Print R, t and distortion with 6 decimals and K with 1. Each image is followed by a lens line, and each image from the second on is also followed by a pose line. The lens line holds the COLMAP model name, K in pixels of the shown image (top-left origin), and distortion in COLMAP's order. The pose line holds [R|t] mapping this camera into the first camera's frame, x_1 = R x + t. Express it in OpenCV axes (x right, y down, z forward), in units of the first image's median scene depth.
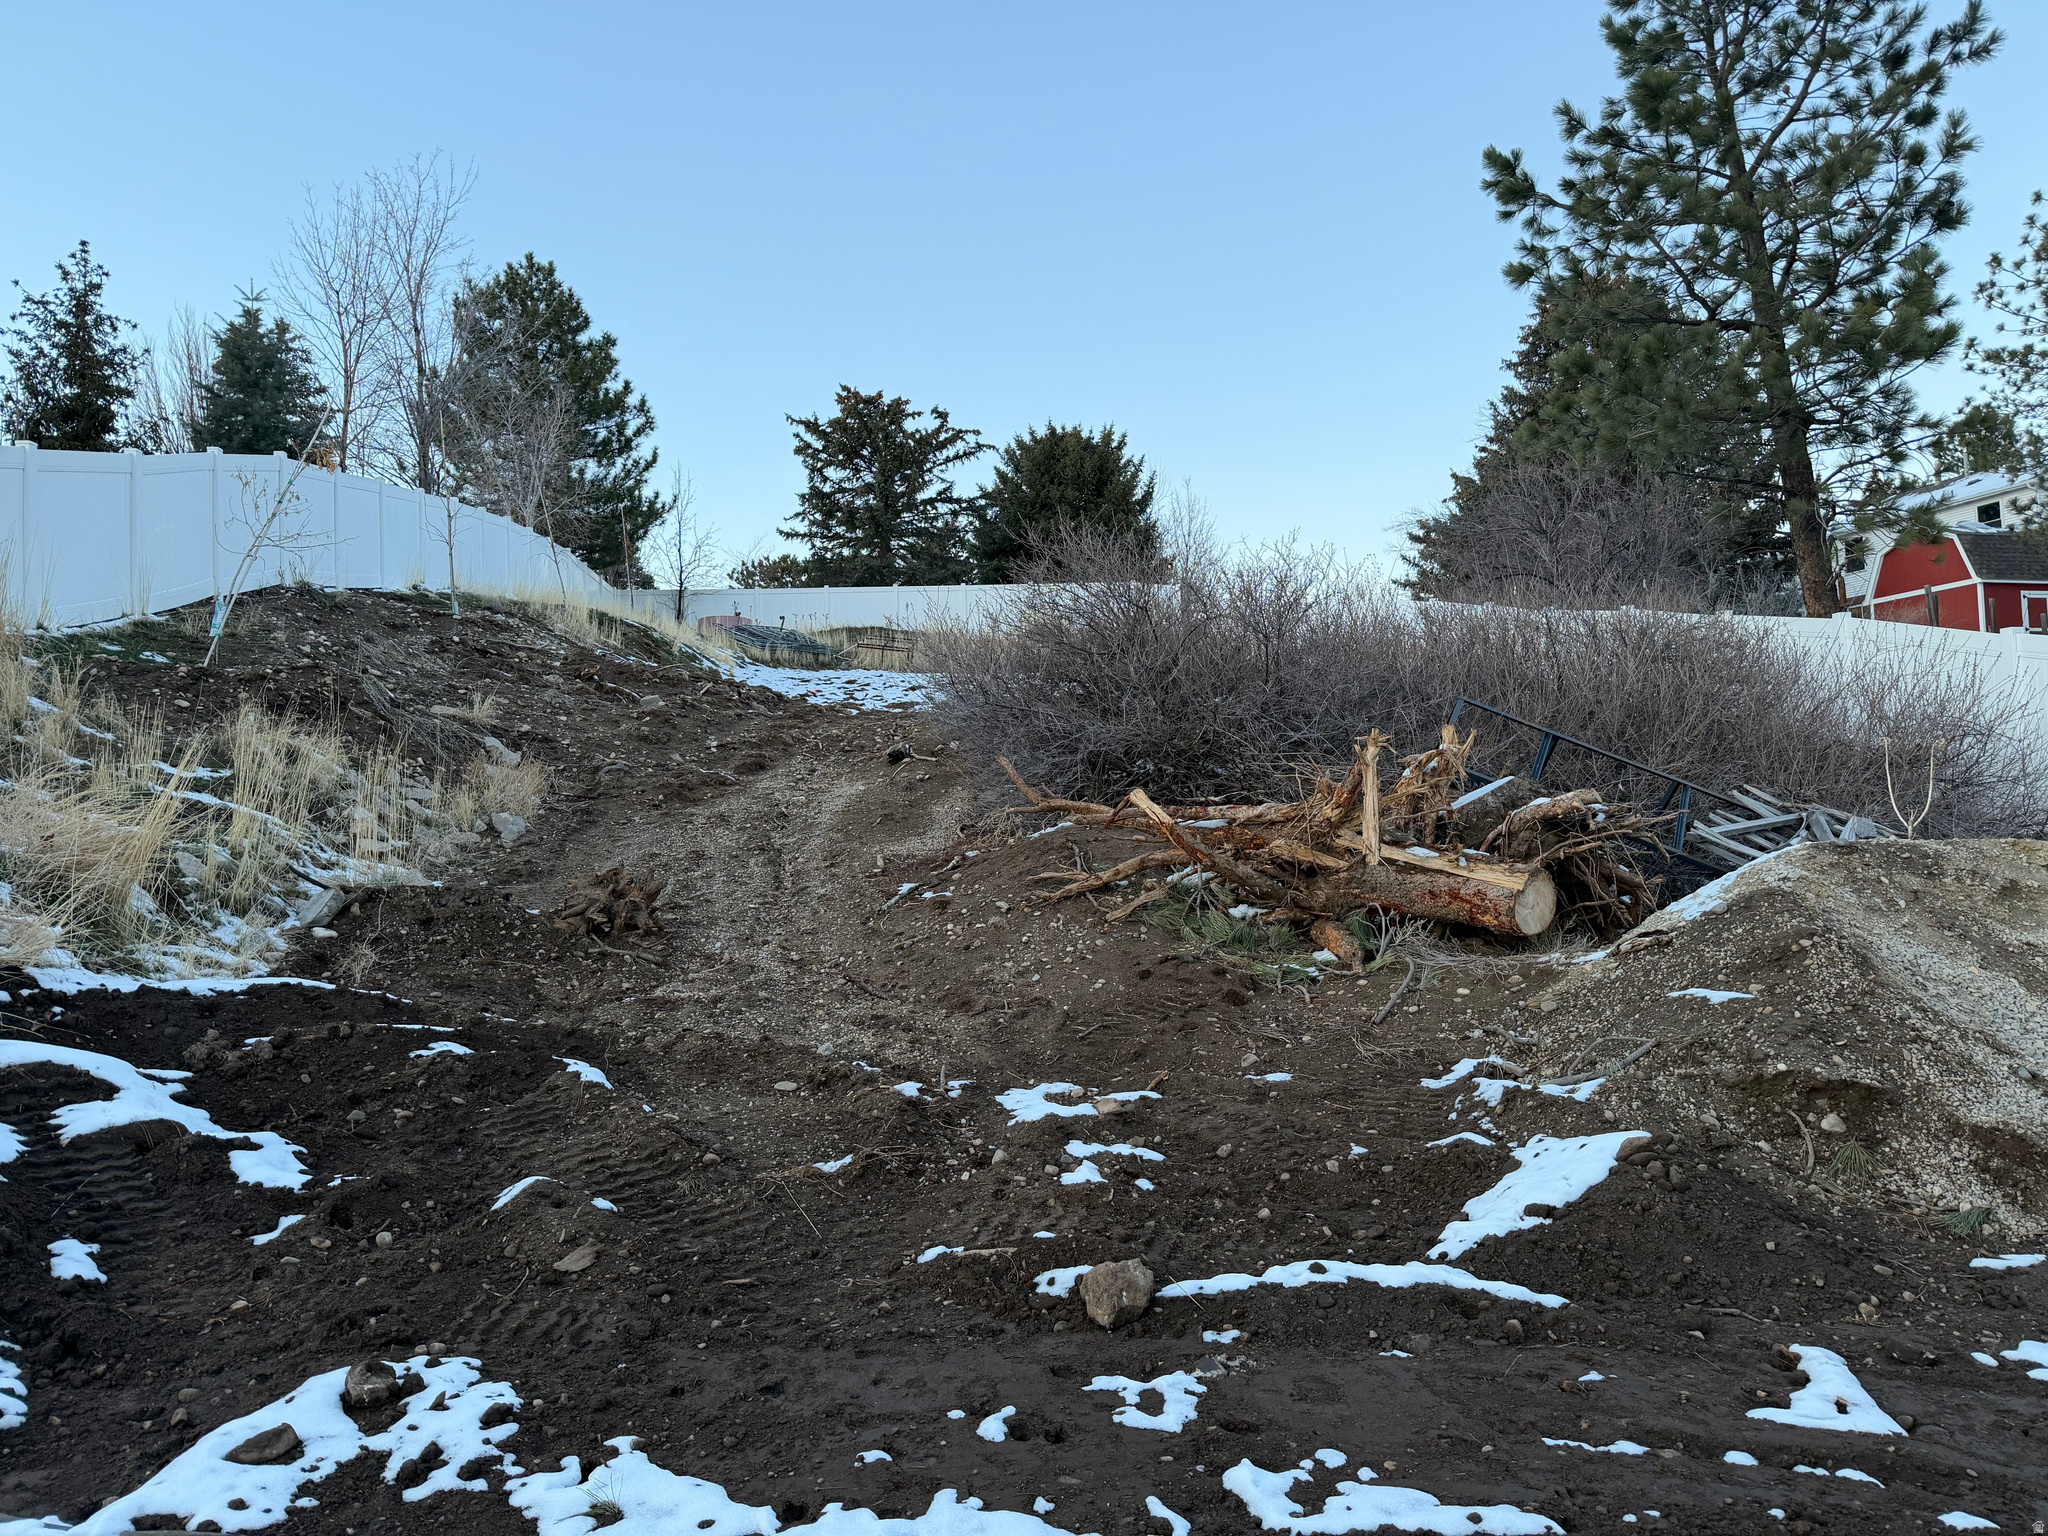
lens RADIAL K [[1445.9, 0, 1015.9], [0, 1445.9, 762.6], [0, 0, 1]] dist [0.069619, -0.097115]
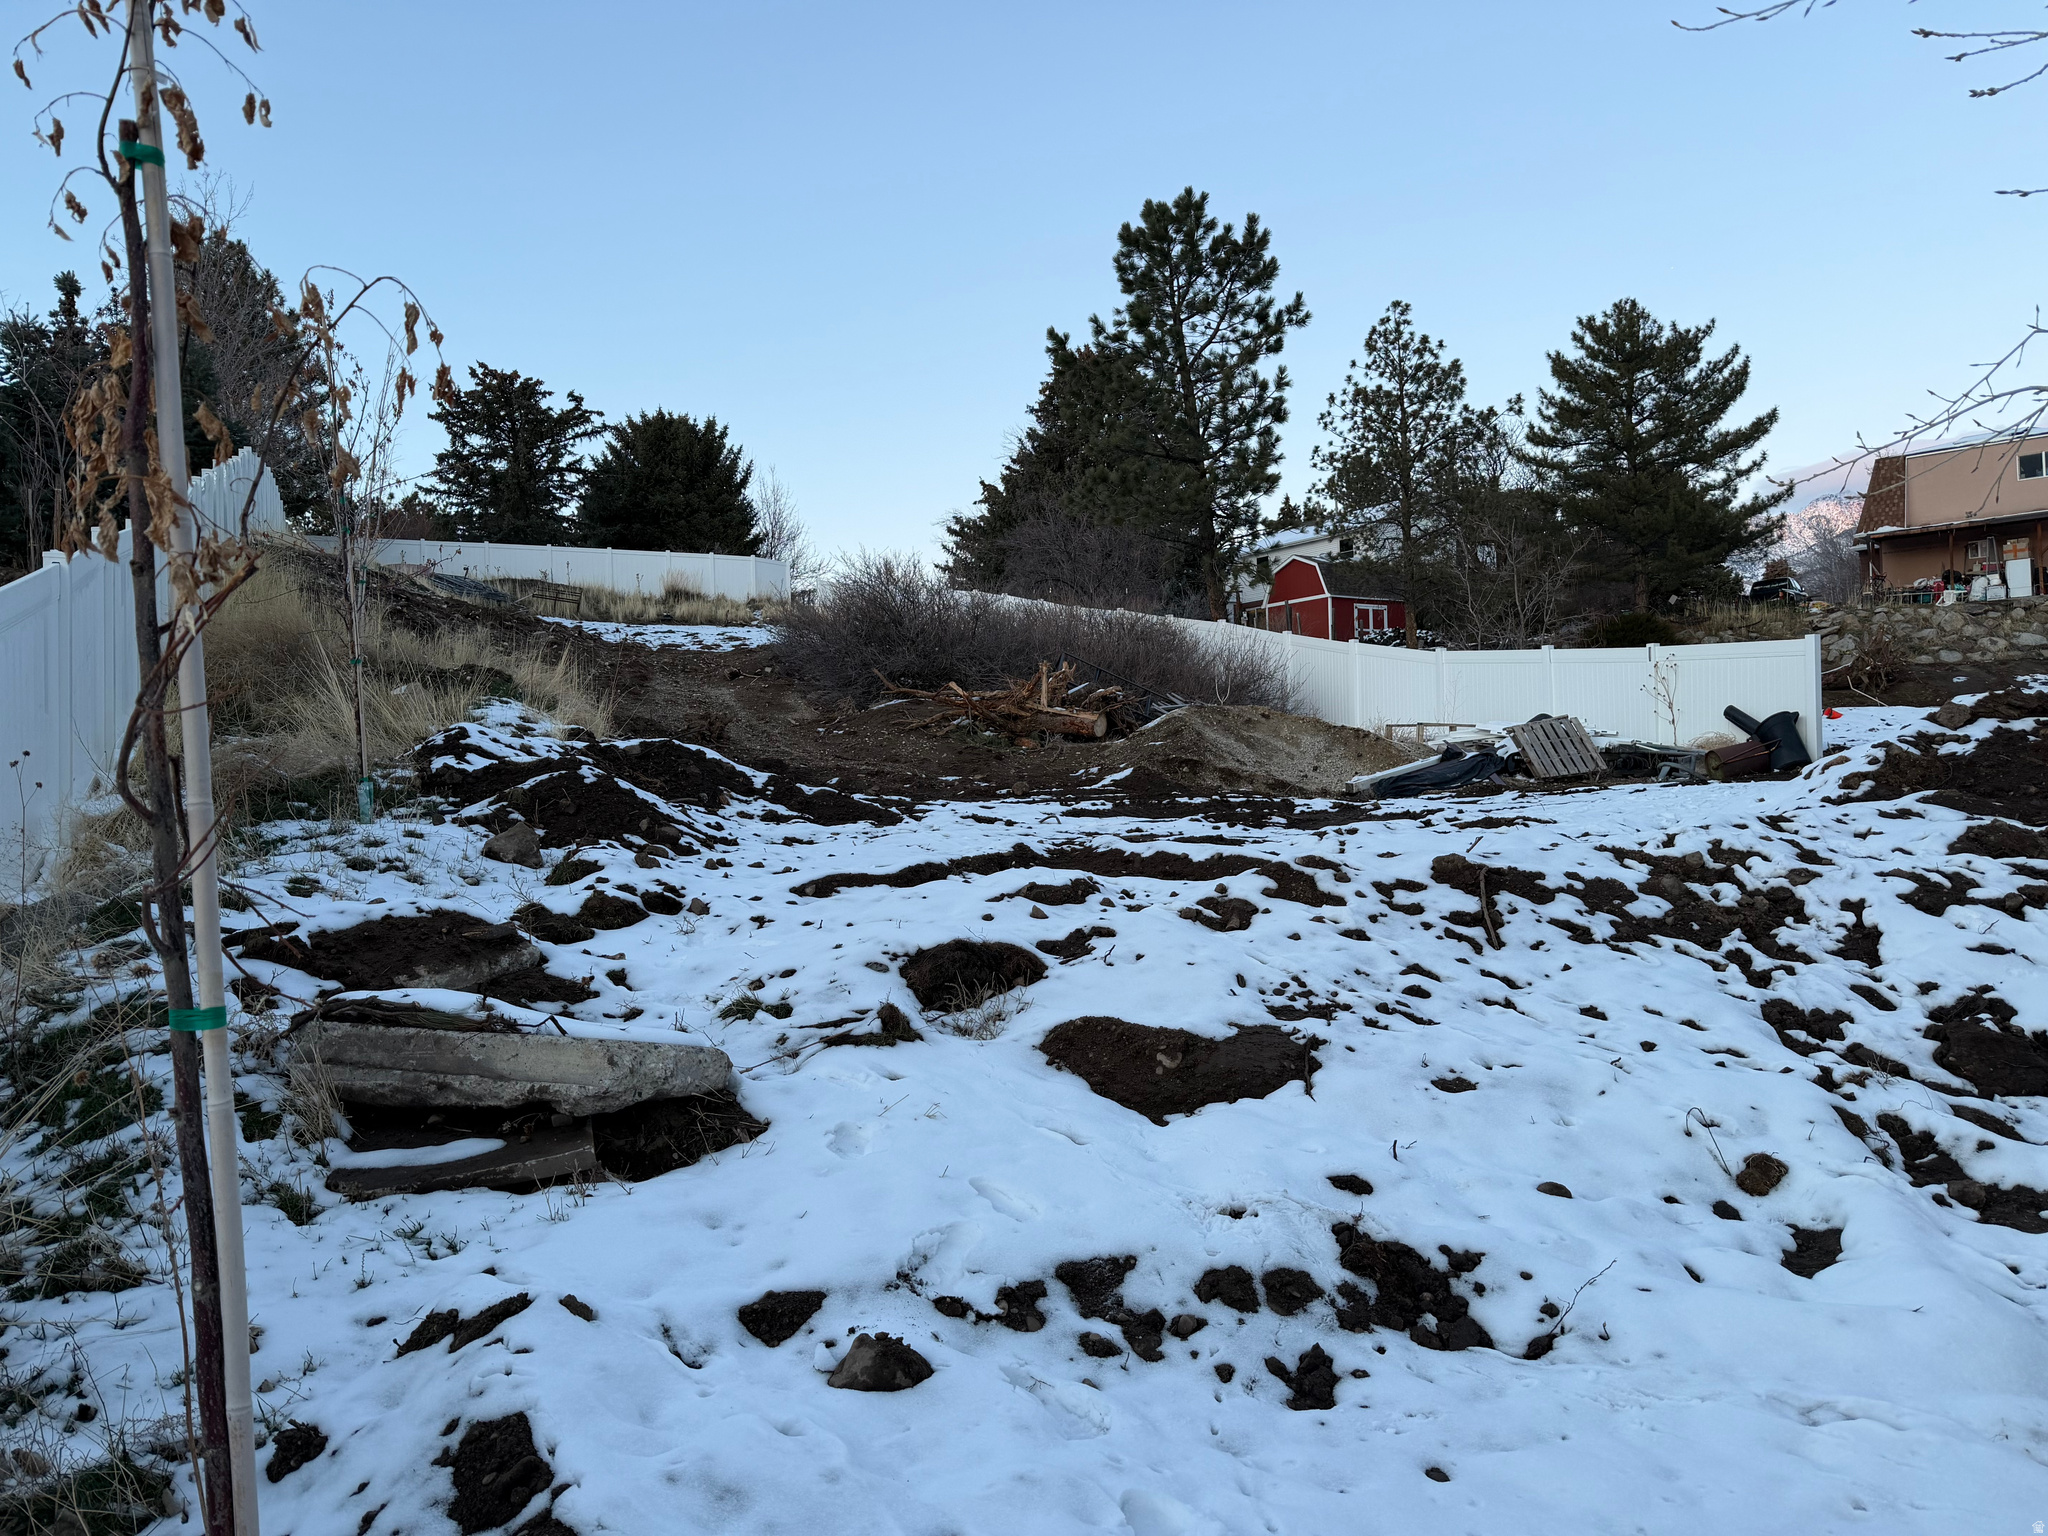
lens RADIAL K [[1445.9, 0, 1039.1], [0, 1445.9, 779.1], [0, 0, 1]] dist [0.069619, -0.097115]
pose [[0.935841, 0.010888, 0.352255, -0.293708], [-0.024305, 0.999137, 0.033689, 0.044796], [-0.351584, -0.040089, 0.935298, -0.625286]]
